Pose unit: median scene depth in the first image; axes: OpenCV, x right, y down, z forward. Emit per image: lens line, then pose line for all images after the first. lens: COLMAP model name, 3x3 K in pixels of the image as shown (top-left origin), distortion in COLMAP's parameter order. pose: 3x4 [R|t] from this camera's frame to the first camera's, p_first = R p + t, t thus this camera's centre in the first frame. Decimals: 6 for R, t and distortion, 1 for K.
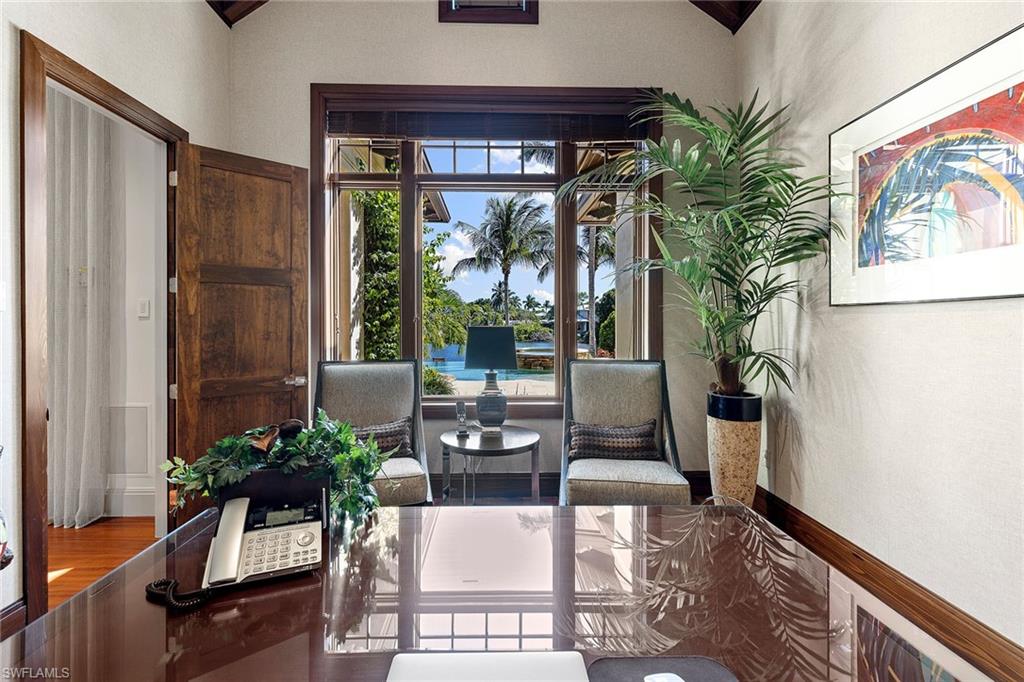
lens RADIAL K [[437.6, 0, 505.5], [0, 437.6, 327.6], [0, 0, 1]] dist [0.002139, -0.000380]
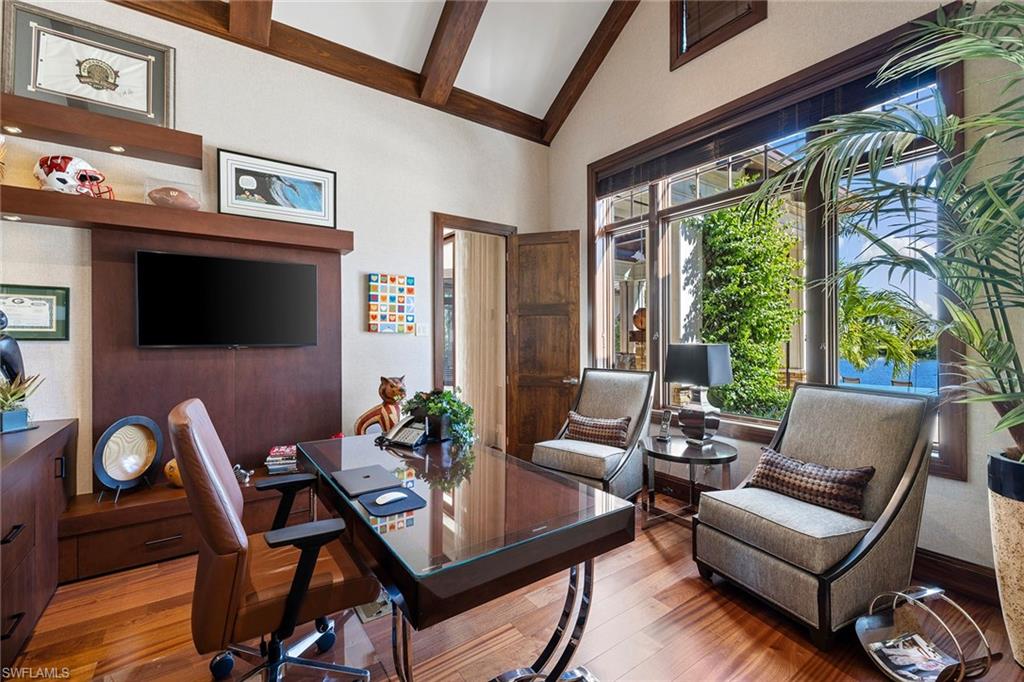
lens RADIAL K [[437.6, 0, 513.9], [0, 437.6, 336.2], [0, 0, 1]] dist [0.002139, -0.000380]
pose [[0.560295, -0.003409, -0.828286, 0.625860], [-0.000963, 0.999988, -0.004767, -0.016620], [0.828292, 0.003468, 0.560286, 0.046220]]
